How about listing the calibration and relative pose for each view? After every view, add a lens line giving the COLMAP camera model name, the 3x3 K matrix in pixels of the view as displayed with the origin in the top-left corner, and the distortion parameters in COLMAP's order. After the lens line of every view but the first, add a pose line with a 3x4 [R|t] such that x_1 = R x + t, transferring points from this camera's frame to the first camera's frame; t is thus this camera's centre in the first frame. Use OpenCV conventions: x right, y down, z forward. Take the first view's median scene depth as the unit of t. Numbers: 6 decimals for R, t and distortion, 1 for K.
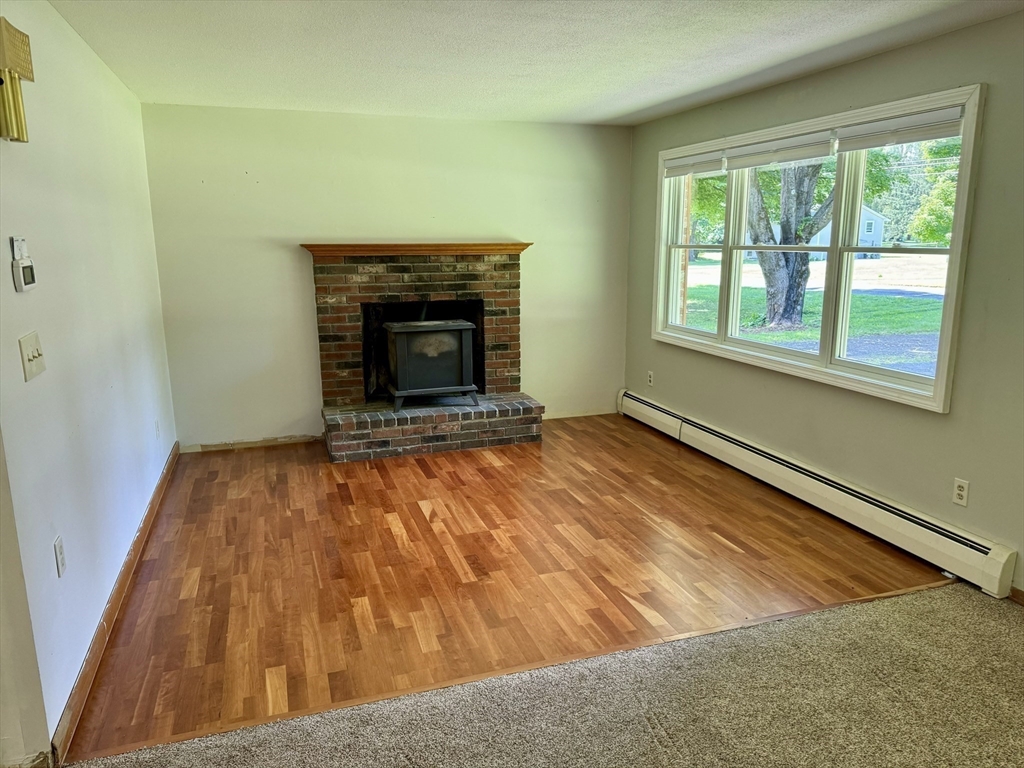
lens RADIAL K [[711.9, 0, 543.9], [0, 711.9, 405.2], [0, 0, 1]] dist [0.030143, -0.074250]
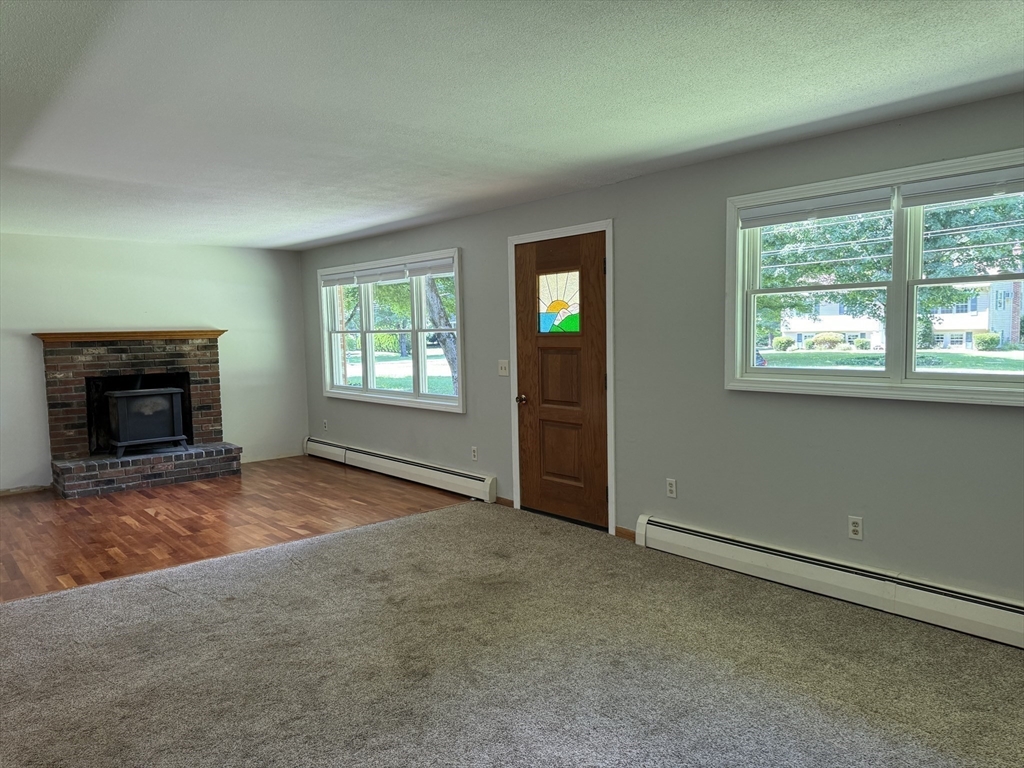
lens RADIAL K [[711.9, 0, 543.9], [0, 711.9, 405.2], [0, 0, 1]] dist [0.030143, -0.074250]
pose [[0.928247, -0.047759, 0.368886, 0.037459], [0.094362, 0.989516, -0.109338, 0.128391], [-0.359797, 0.136301, 0.923021, -0.489543]]
